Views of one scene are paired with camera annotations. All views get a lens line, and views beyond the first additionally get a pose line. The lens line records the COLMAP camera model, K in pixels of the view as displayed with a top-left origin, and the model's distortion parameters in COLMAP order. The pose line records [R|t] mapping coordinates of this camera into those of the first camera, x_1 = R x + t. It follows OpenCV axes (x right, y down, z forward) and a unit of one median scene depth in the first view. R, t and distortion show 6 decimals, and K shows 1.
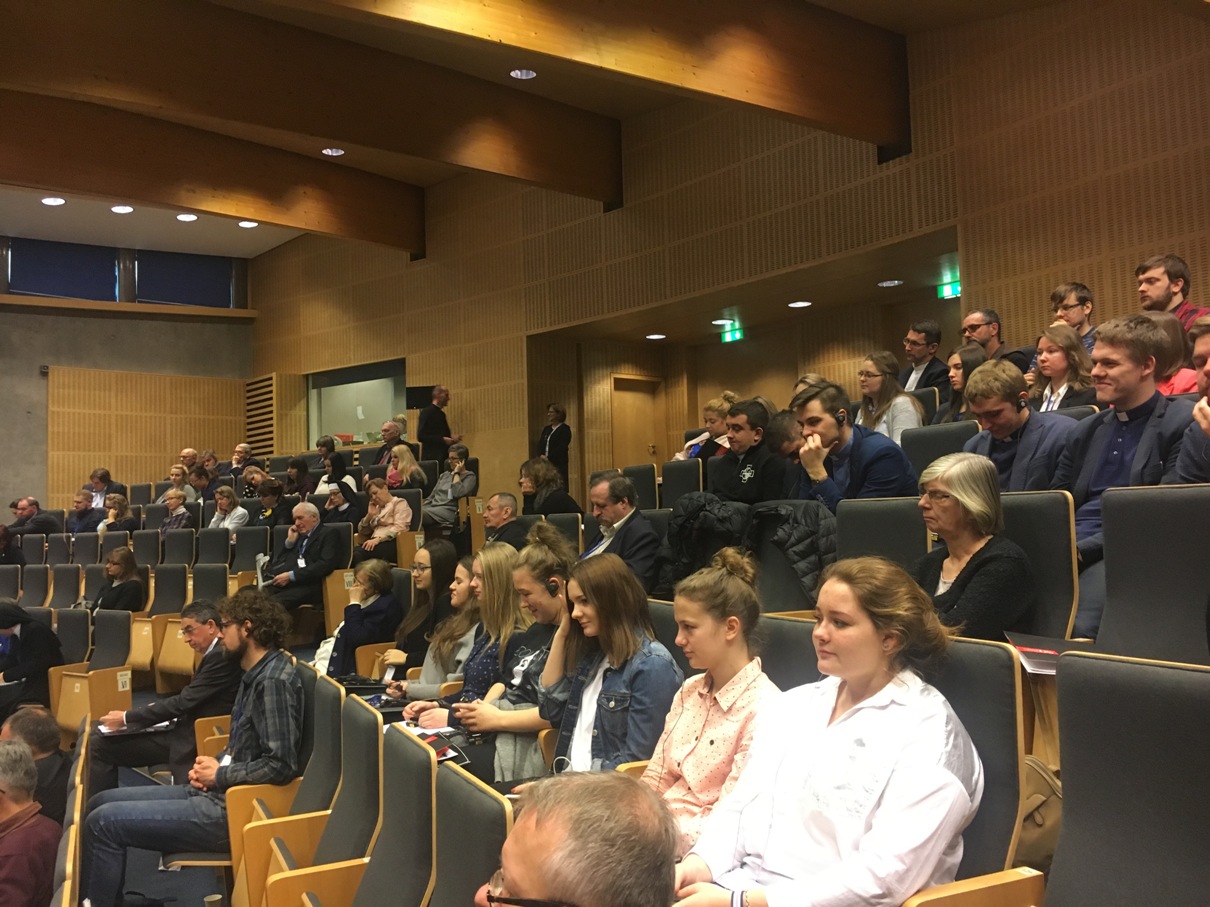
lens RADIAL K [[1035.6, 0, 597.0], [0, 1035.6, 452.2], [0, 0, 1]] dist [0.088087, -0.127757]
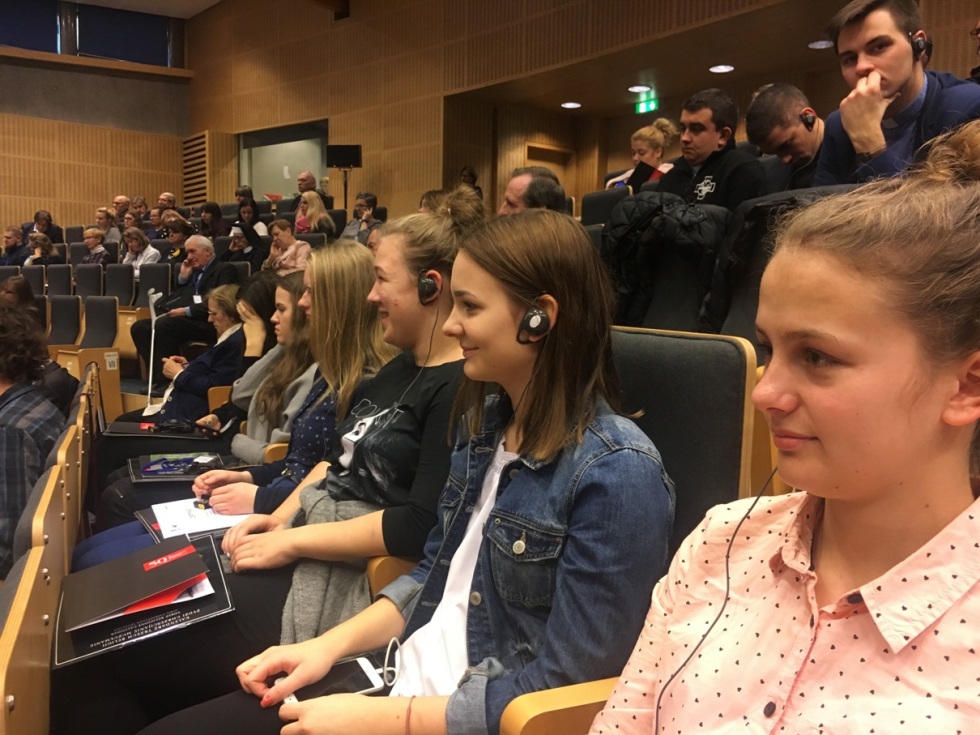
lens RADIAL K [[838.8, 0, 488.2], [0, 838.8, 370.0], [0, 0, 1]] dist [0.088087, -0.127757]
pose [[0.998677, 0.048656, -0.016640, 0.002521], [-0.045614, 0.987603, 0.150198, 0.033845], [0.023742, -0.149240, 0.988516, 0.189111]]
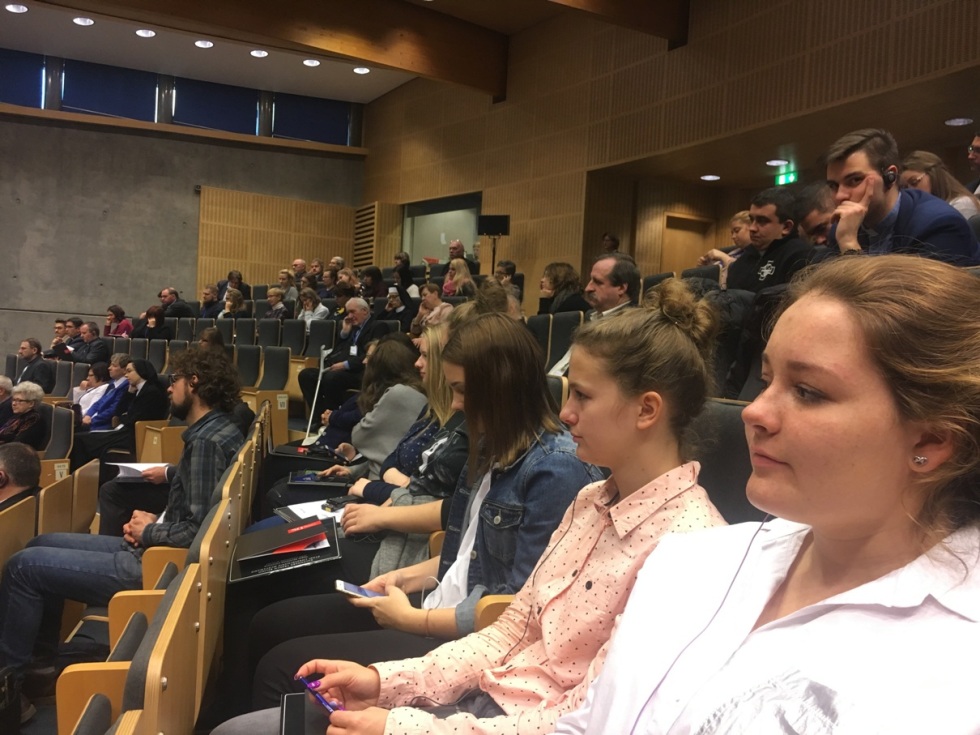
lens RADIAL K [[838.8, 0, 490.3], [0, 838.8, 369.6], [0, 0, 1]] dist [0.088087, -0.127757]
pose [[0.976539, 0.083300, -0.198575, 0.034131], [-0.066160, 0.993610, 0.091446, 0.027278], [0.204923, -0.076163, 0.975810, 0.126906]]
